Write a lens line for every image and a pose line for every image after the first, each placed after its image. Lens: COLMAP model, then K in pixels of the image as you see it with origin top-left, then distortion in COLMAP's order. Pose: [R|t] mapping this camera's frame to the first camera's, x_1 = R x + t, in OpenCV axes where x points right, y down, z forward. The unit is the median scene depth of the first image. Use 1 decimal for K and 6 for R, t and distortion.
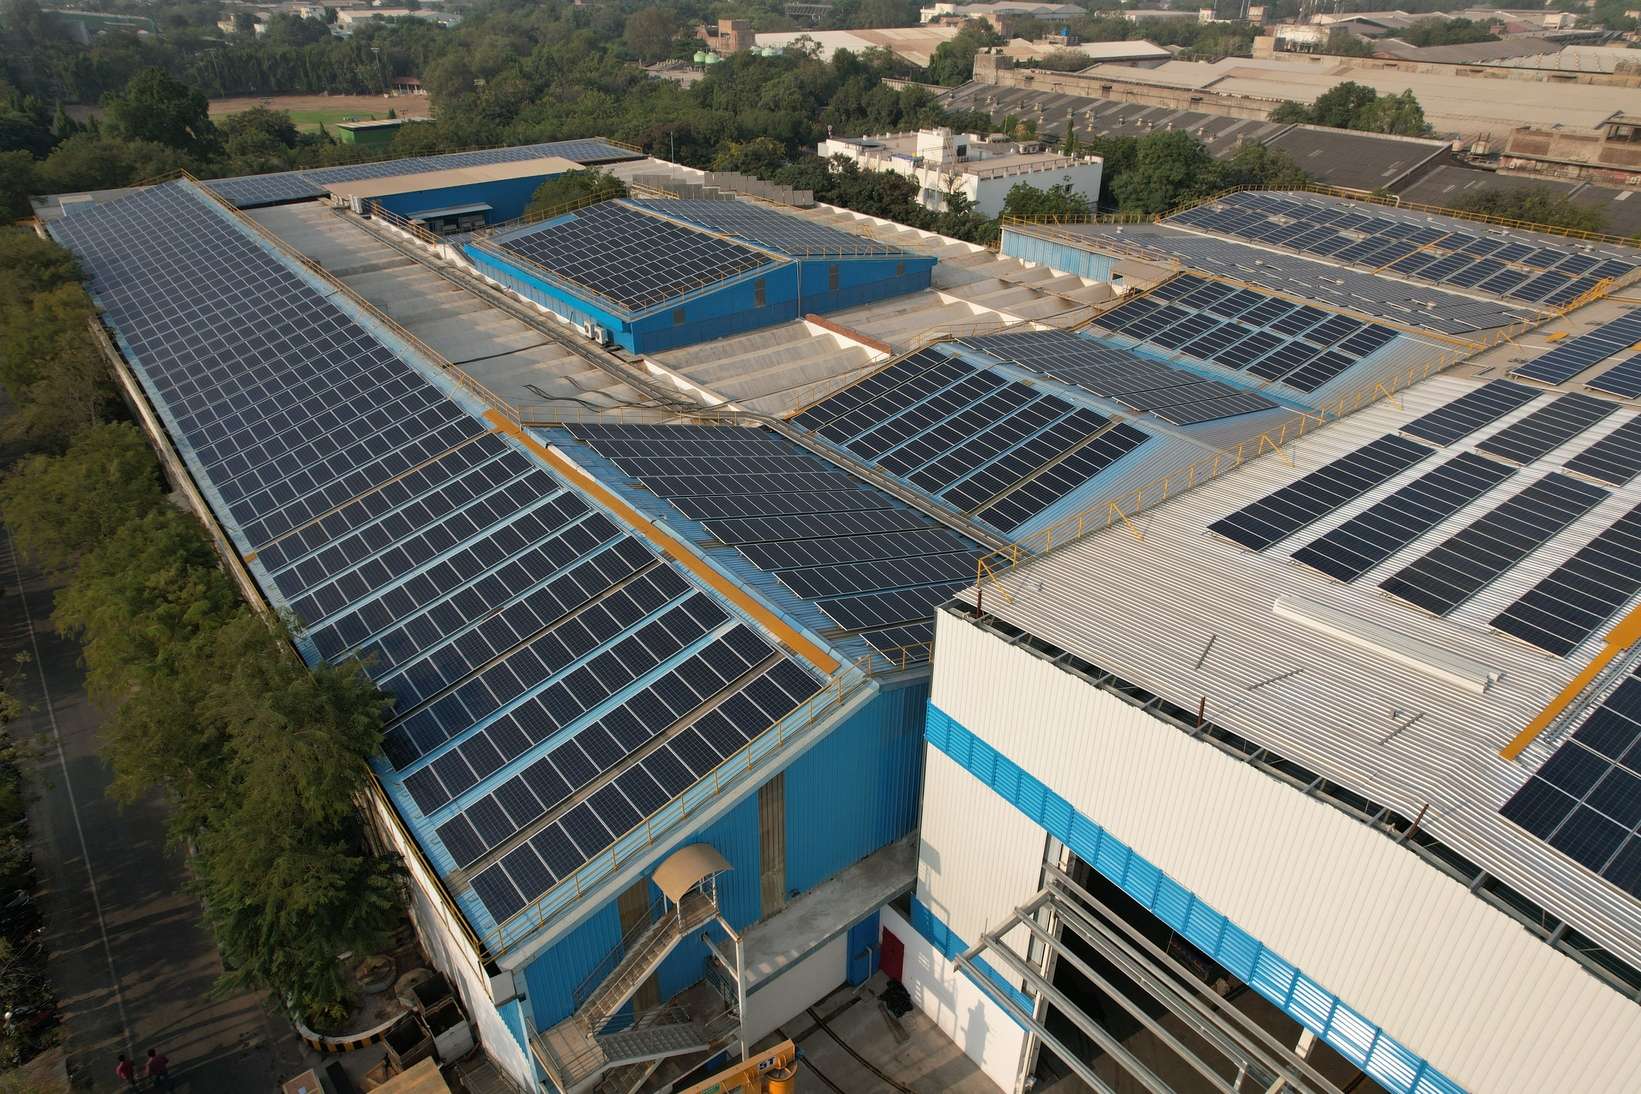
lens RADIAL K [[1054.5, 0, 820.5], [0, 1054.5, 547.0], [0, 0, 1]] dist [-0.104179, 0.084497]
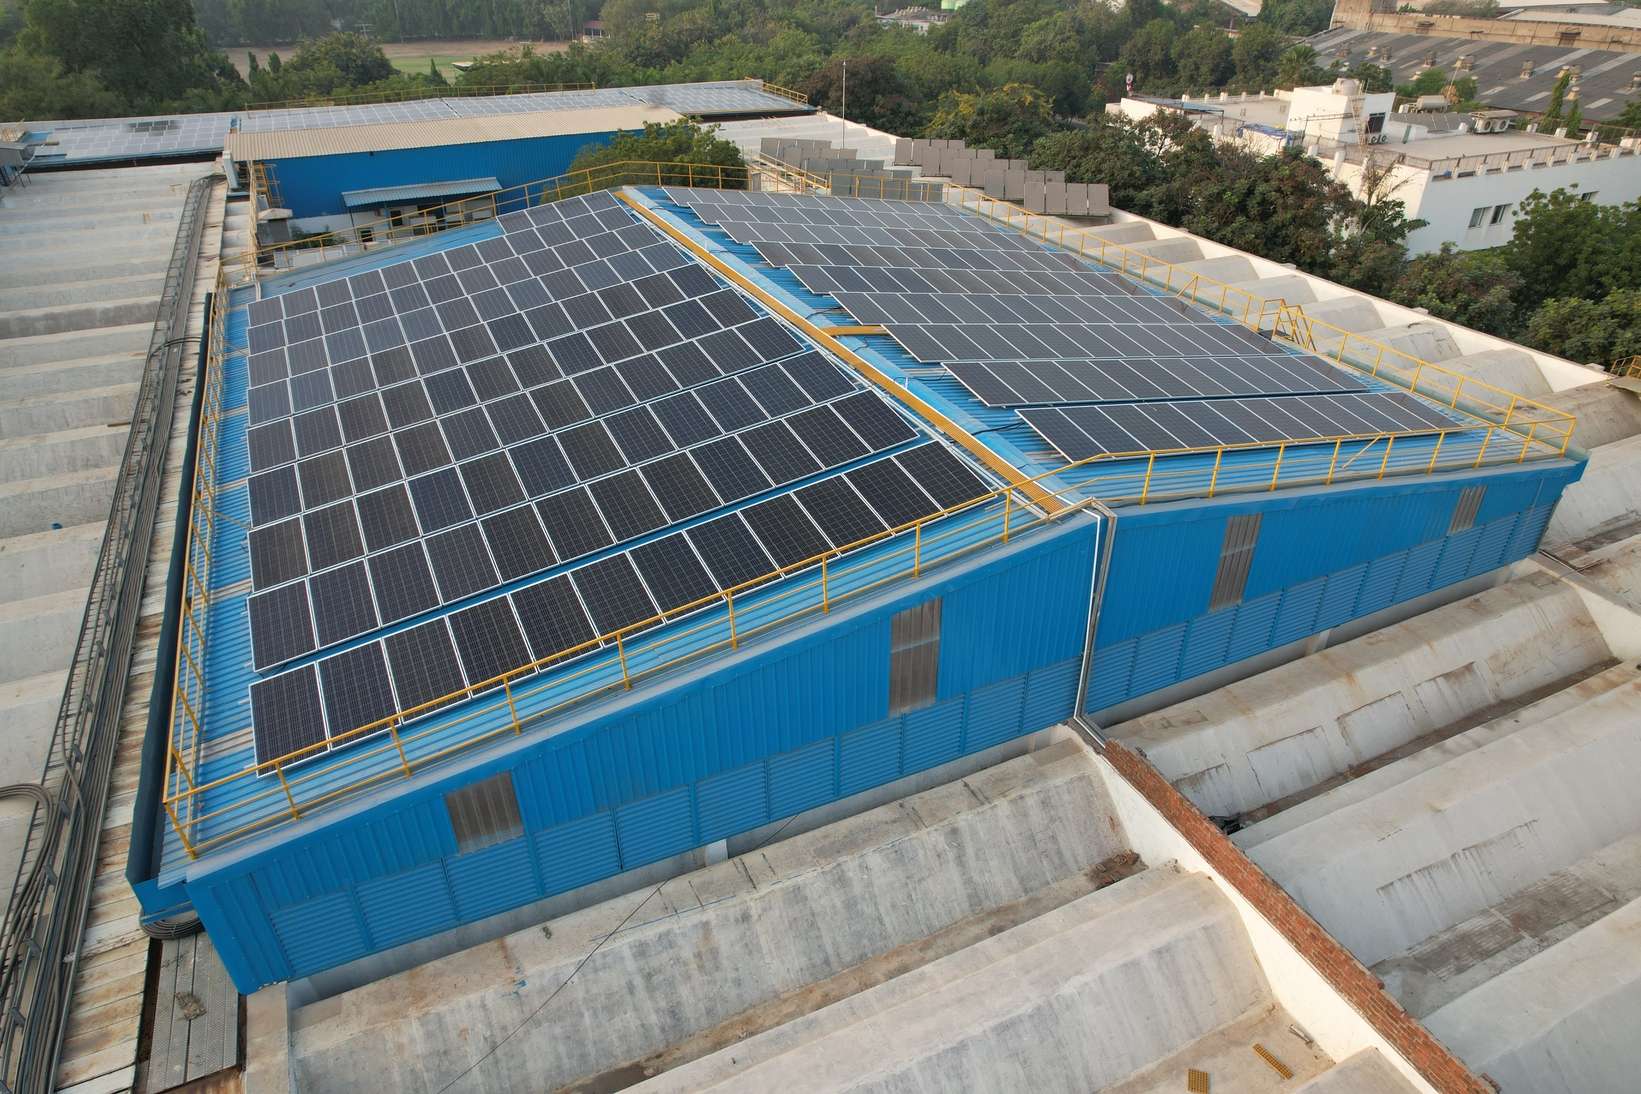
lens RADIAL K [[1054.5, 0, 820.5], [0, 1054.5, 547.0], [0, 0, 1]] dist [-0.104179, 0.084497]
pose [[0.973975, 0.110689, -0.197791, -0.019988], [-0.107193, 0.993835, 0.028326, -0.148990], [0.199707, -0.006387, 0.979835, 0.428811]]
